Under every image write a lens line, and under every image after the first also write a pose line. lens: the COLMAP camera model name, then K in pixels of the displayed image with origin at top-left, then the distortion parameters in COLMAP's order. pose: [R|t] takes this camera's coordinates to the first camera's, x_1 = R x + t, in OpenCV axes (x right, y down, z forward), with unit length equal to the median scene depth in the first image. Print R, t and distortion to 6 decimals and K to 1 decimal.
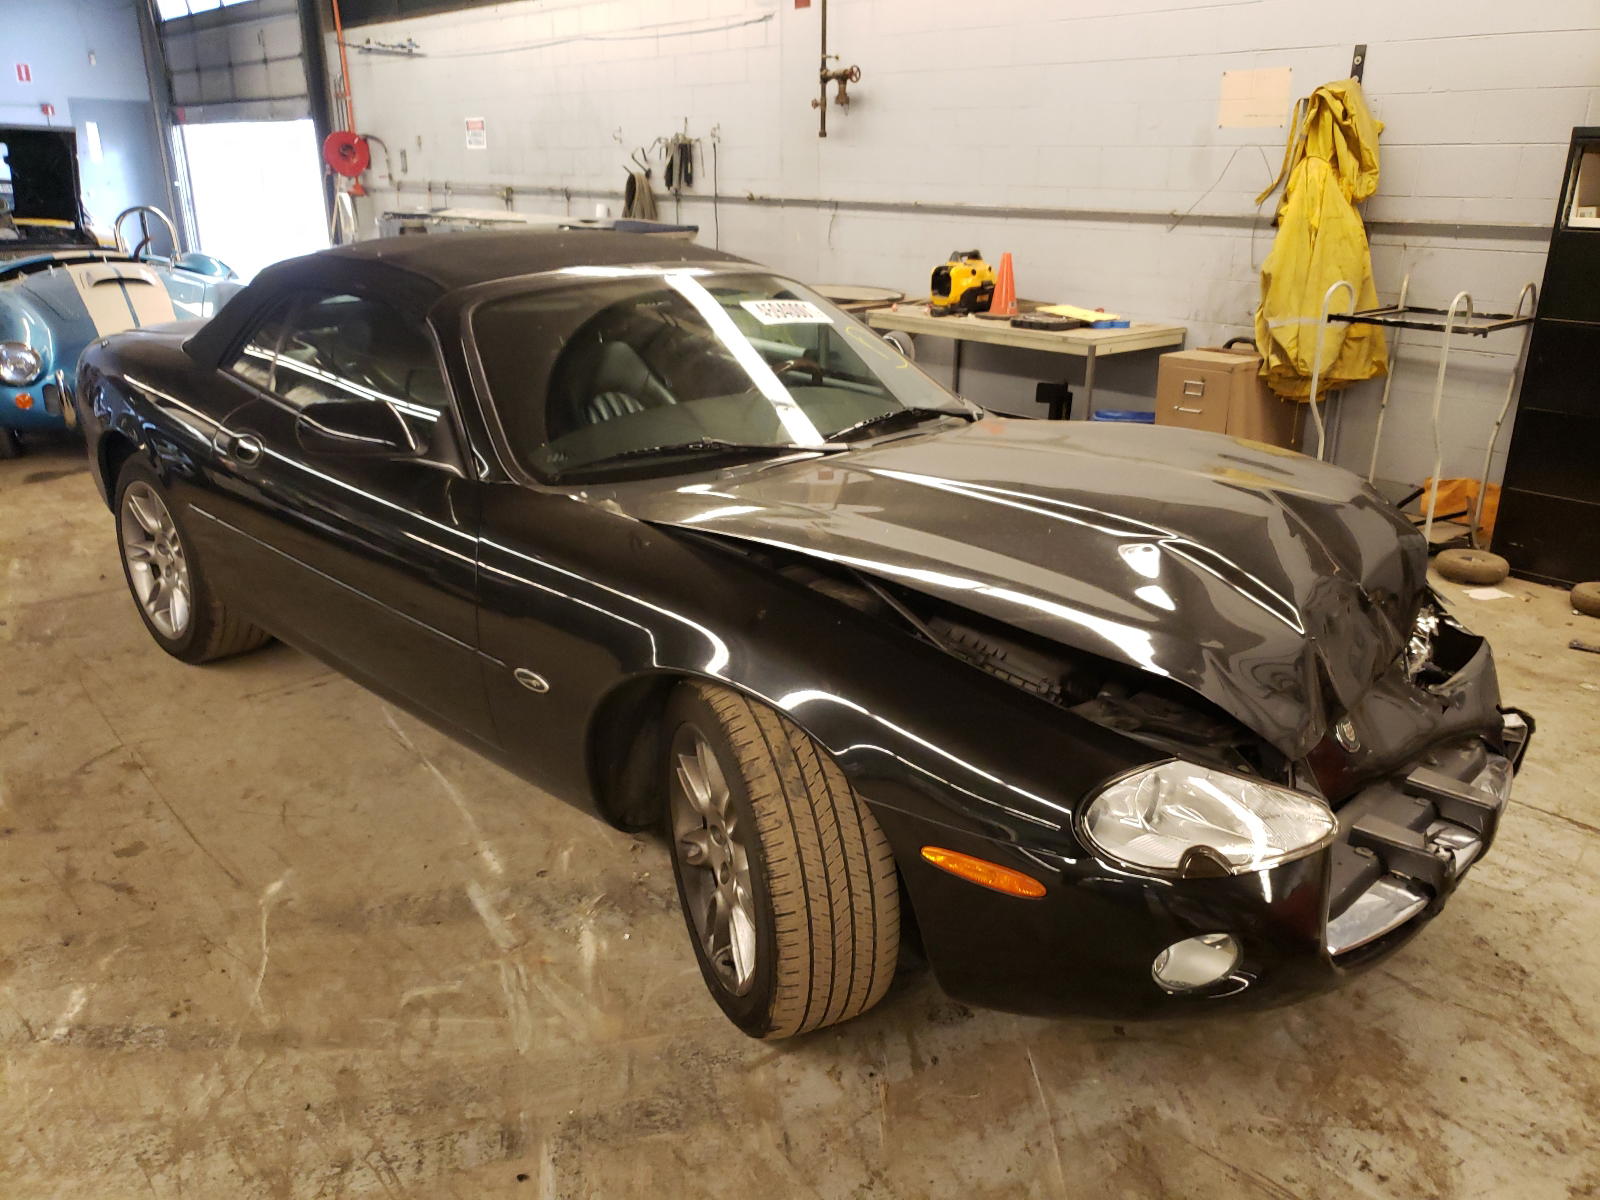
lens RADIAL K [[1277.0, 0, 799.6], [0, 1277.0, 607.4], [0, 0, 1]] dist [-0.000778, 0.022416]
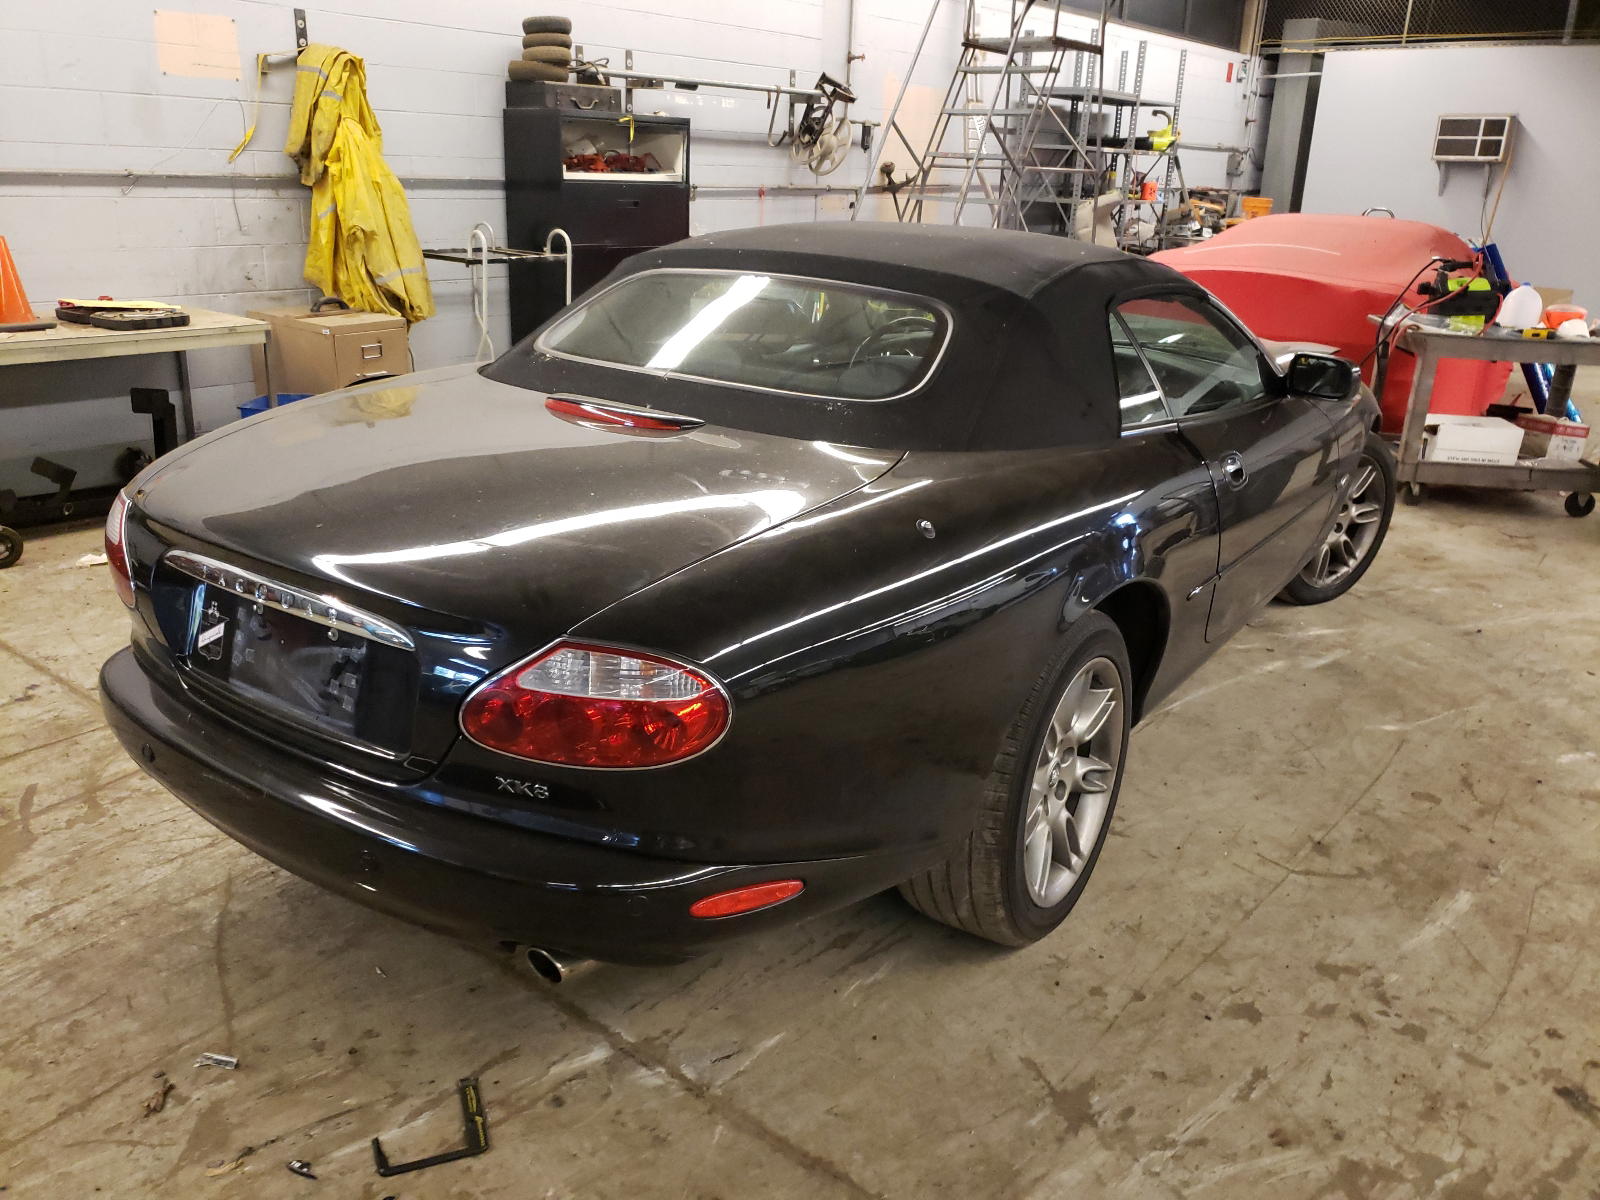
lens RADIAL K [[1277.0, 0, 800.1], [0, 1277.0, 592.3], [0, 0, 1]] dist [-0.000778, 0.022416]
pose [[-0.180819, -0.339182, 0.923179, -1.354632], [0.285745, 0.880045, 0.379302, -0.529561], [-0.941092, 0.332379, -0.062210, 1.484846]]
